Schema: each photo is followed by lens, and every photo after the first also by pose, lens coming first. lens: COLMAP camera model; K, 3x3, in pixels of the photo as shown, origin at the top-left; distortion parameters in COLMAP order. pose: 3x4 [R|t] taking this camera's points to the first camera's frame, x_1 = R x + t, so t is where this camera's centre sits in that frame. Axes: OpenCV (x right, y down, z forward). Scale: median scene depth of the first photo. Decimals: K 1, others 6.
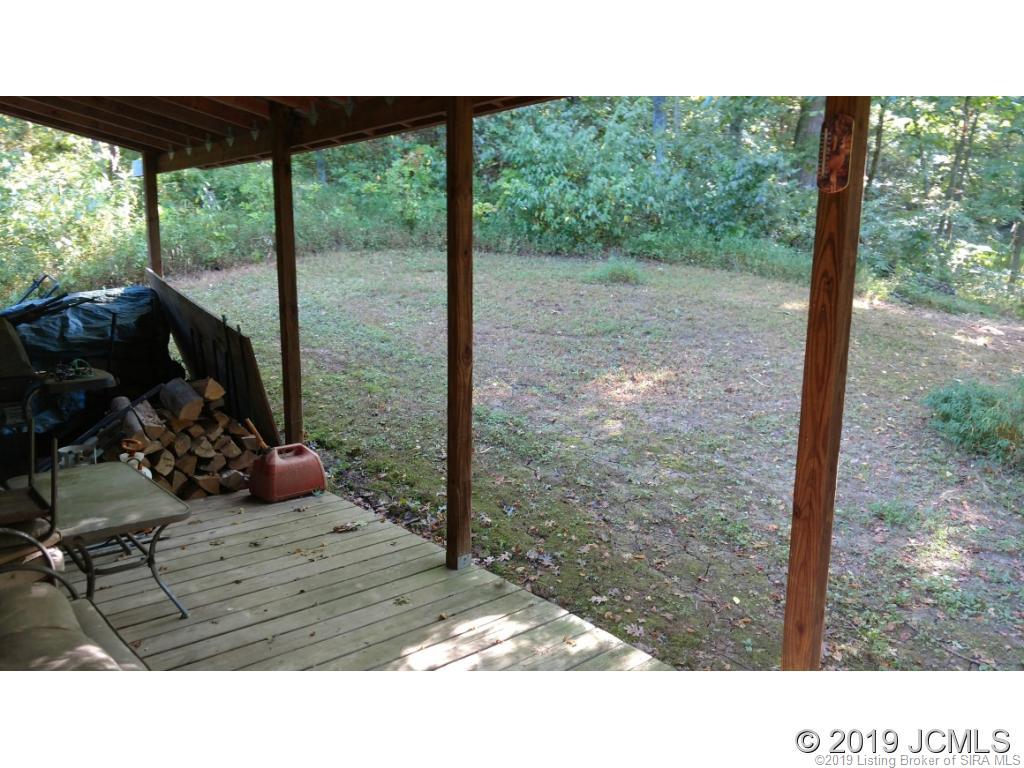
lens RADIAL K [[788.5, 0, 498.1], [0, 788.5, 379.6], [0, 0, 1]] dist [0.069004, -0.075109]
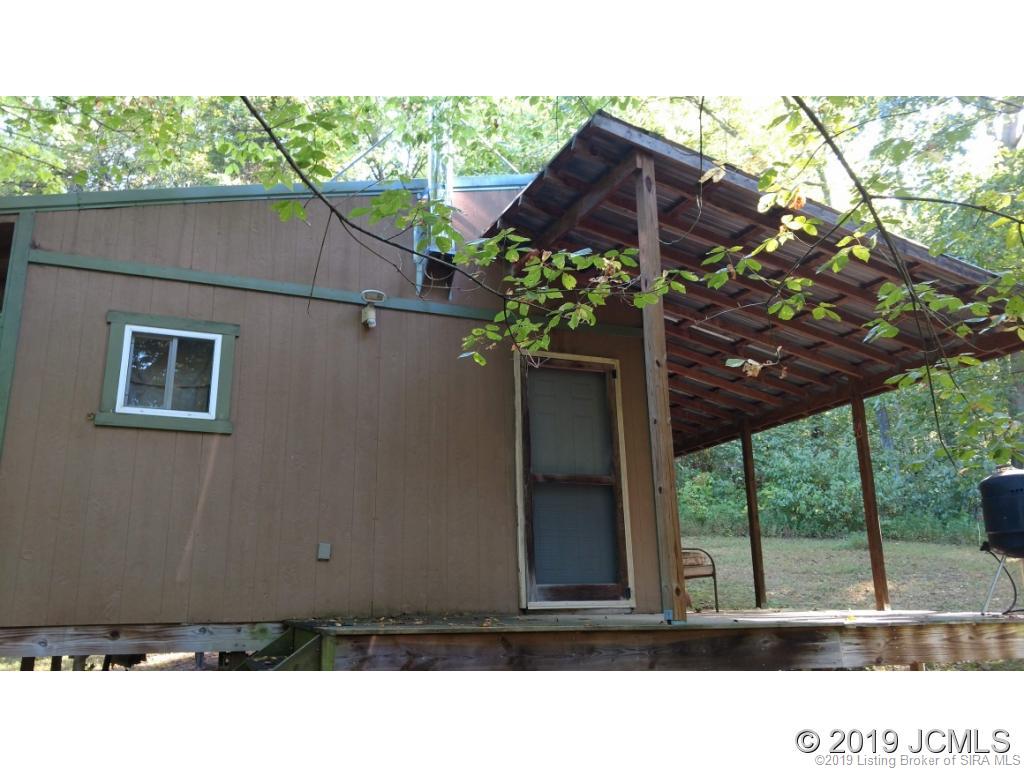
lens RADIAL K [[788.5, 0, 498.1], [0, 788.5, 379.6], [0, 0, 1]] dist [0.069004, -0.075109]
pose [[0.948082, -0.105219, -0.300115, -0.000308], [-0.034955, 0.903490, -0.427182, 0.204280], [0.316099, 0.415494, 0.852904, -0.468157]]
